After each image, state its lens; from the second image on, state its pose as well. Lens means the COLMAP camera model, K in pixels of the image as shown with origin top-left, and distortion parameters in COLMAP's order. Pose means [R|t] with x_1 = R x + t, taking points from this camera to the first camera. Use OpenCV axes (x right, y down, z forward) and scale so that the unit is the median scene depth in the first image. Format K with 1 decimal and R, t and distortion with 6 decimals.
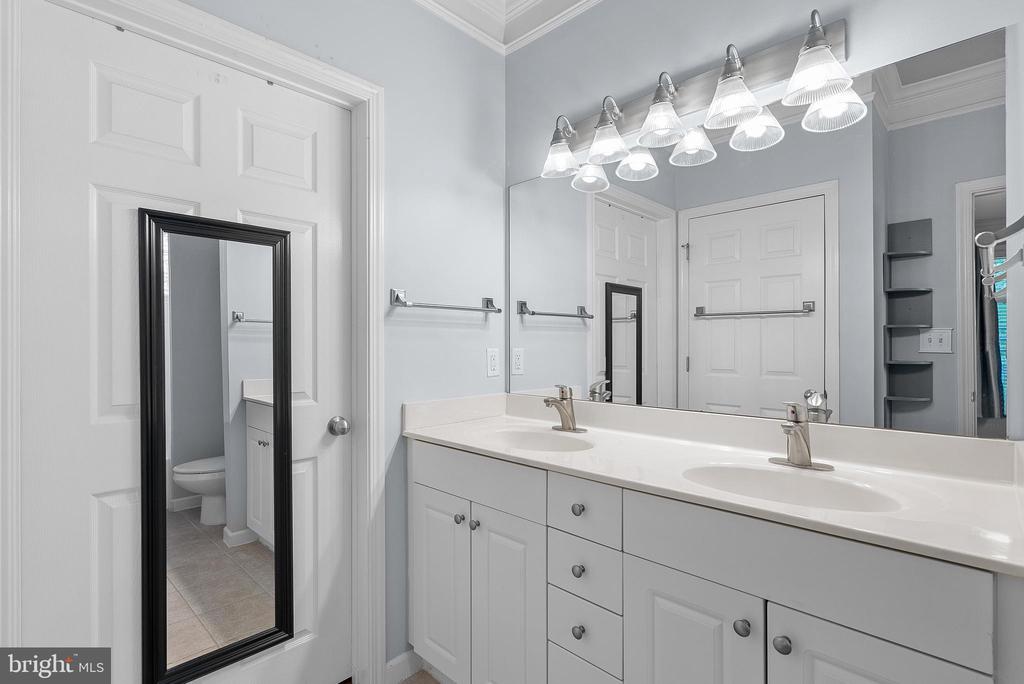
lens RADIAL K [[478.1, 0, 508.5], [0, 478.1, 343.3], [0, 0, 1]] dist [-0.000798, 0.002534]
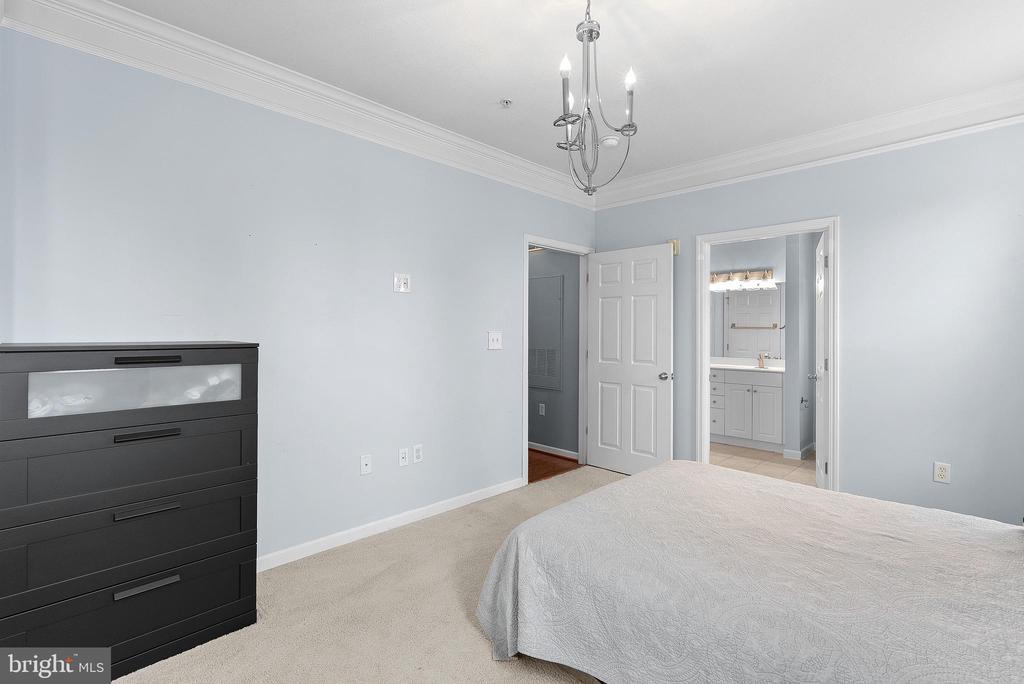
lens RADIAL K [[478.1, 0, 514.5], [0, 478.1, 338.8], [0, 0, 1]] dist [-0.000798, 0.002534]
pose [[0.999948, 0.004181, -0.009249, -0.800115], [-0.004041, 0.999878, 0.015116, -0.037033], [0.009311, -0.015078, 0.999843, -1.679307]]
